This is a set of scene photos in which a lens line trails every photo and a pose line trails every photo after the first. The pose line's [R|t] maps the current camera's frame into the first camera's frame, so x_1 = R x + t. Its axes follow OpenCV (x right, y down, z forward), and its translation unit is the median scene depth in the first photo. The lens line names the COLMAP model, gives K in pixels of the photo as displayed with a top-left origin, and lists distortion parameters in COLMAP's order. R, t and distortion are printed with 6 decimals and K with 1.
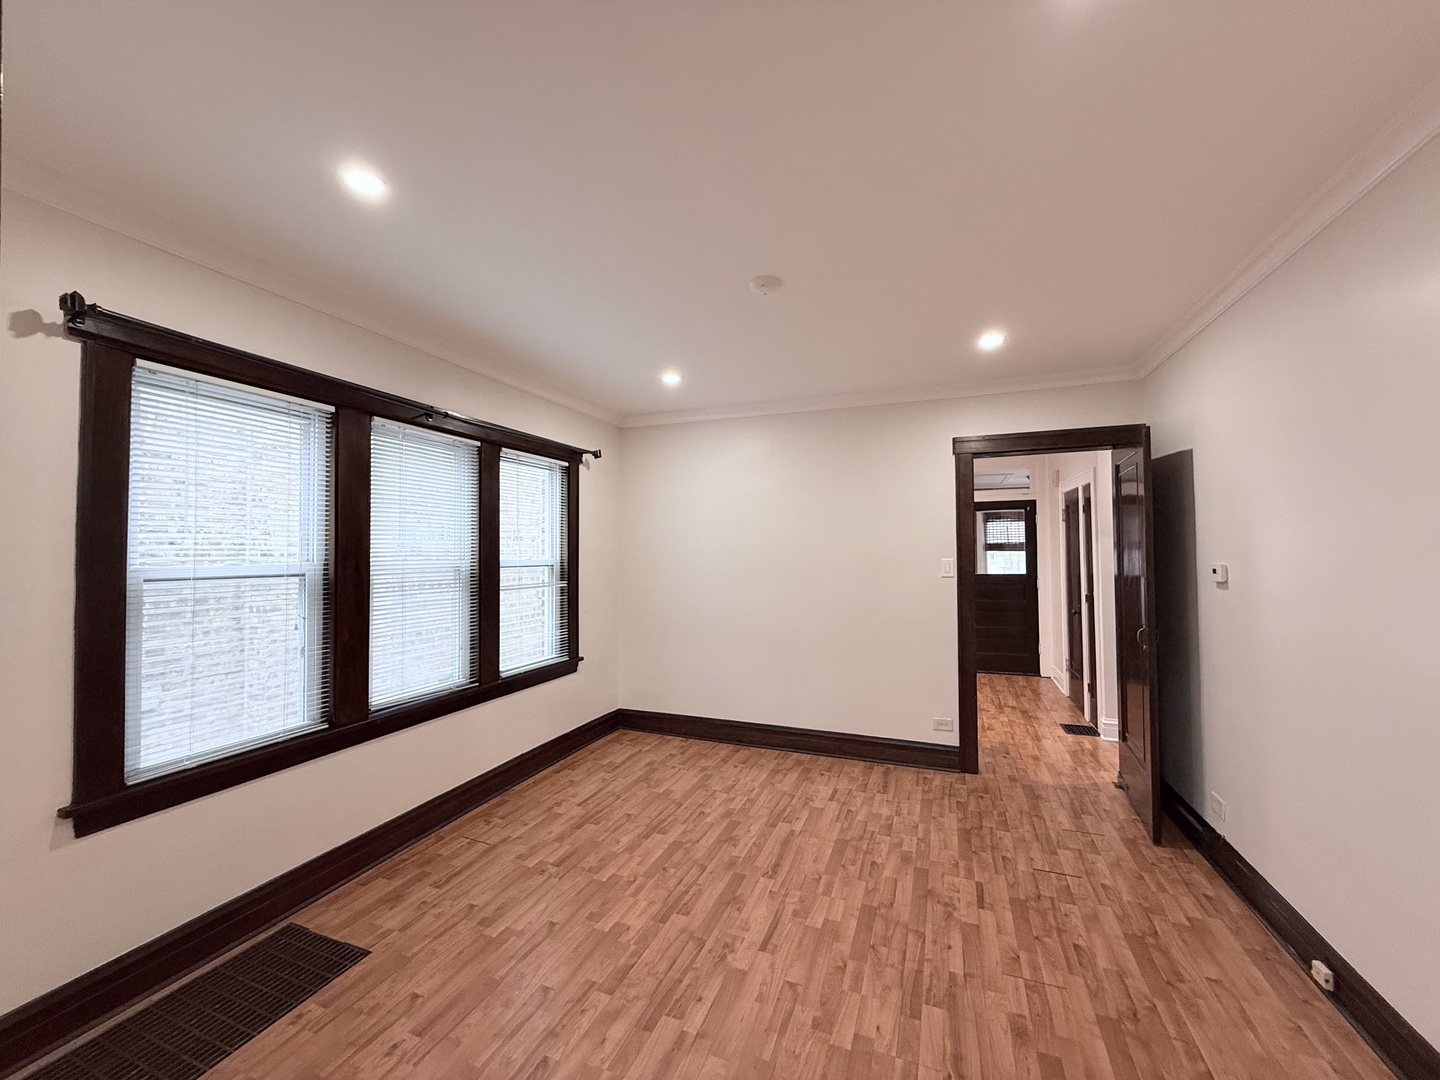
lens RADIAL K [[574.7, 0, 716.3], [0, 574.7, 539.1], [0, 0, 1]] dist [-0.000072, -0.000218]
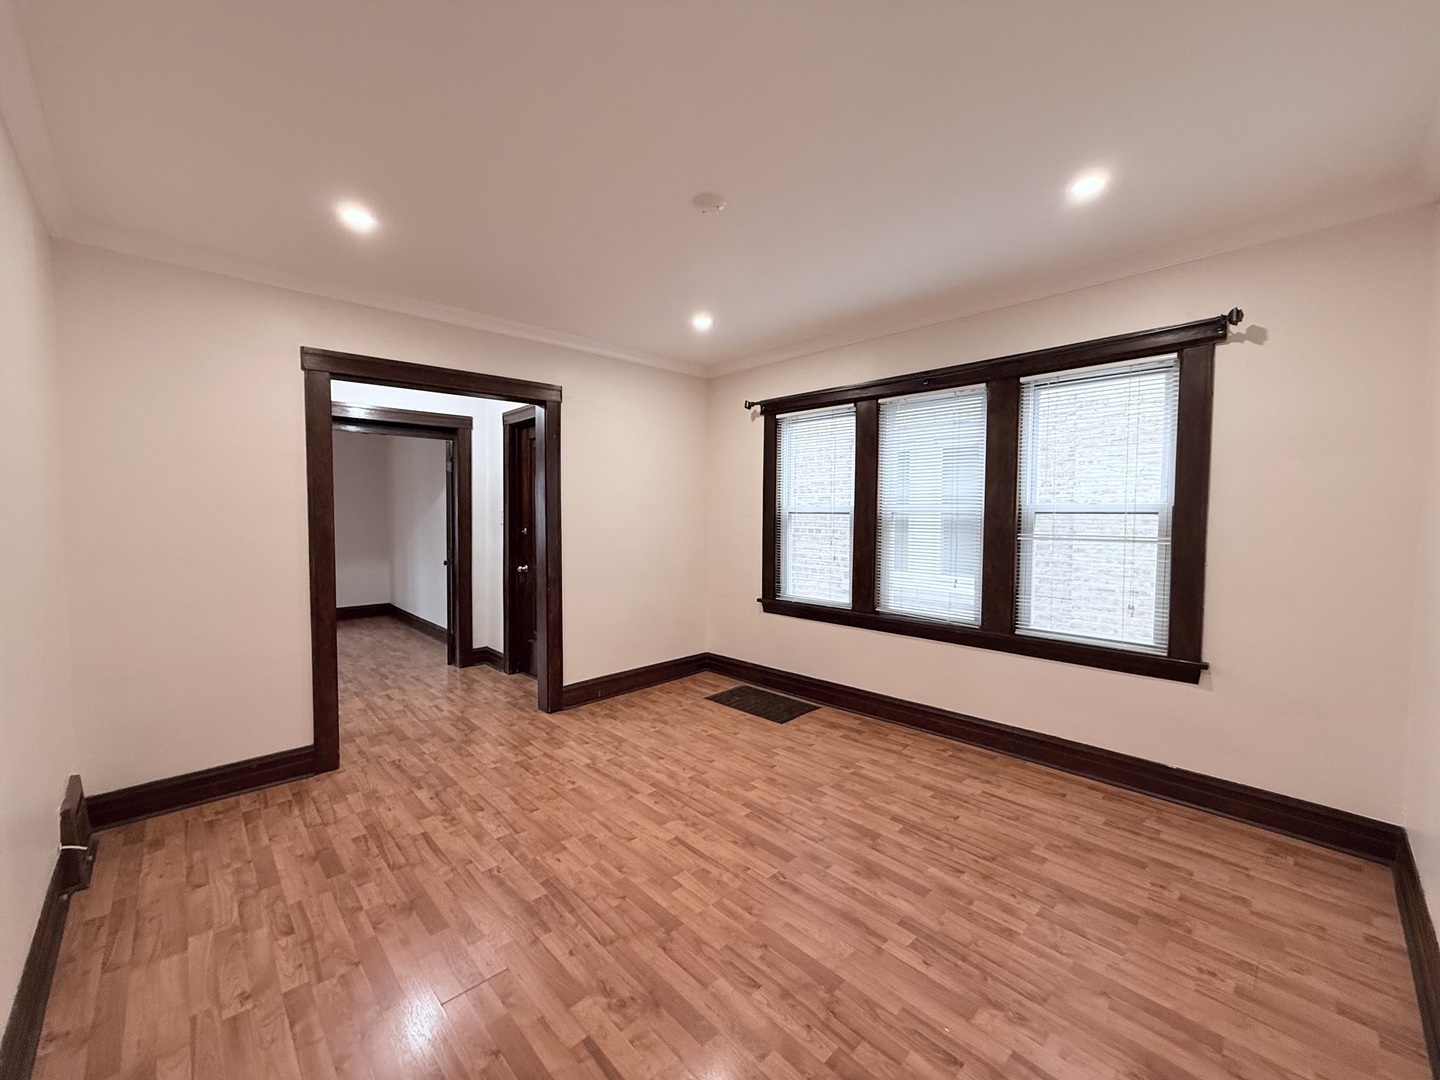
lens RADIAL K [[574.7, 0, 716.3], [0, 574.7, 539.1], [0, 0, 1]] dist [-0.000072, -0.000218]
pose [[-0.421822, 0.045605, -0.905531, 0.849800], [0.021588, 0.998956, 0.040254, 0.057690], [0.906422, -0.002569, -0.422366, 1.251046]]
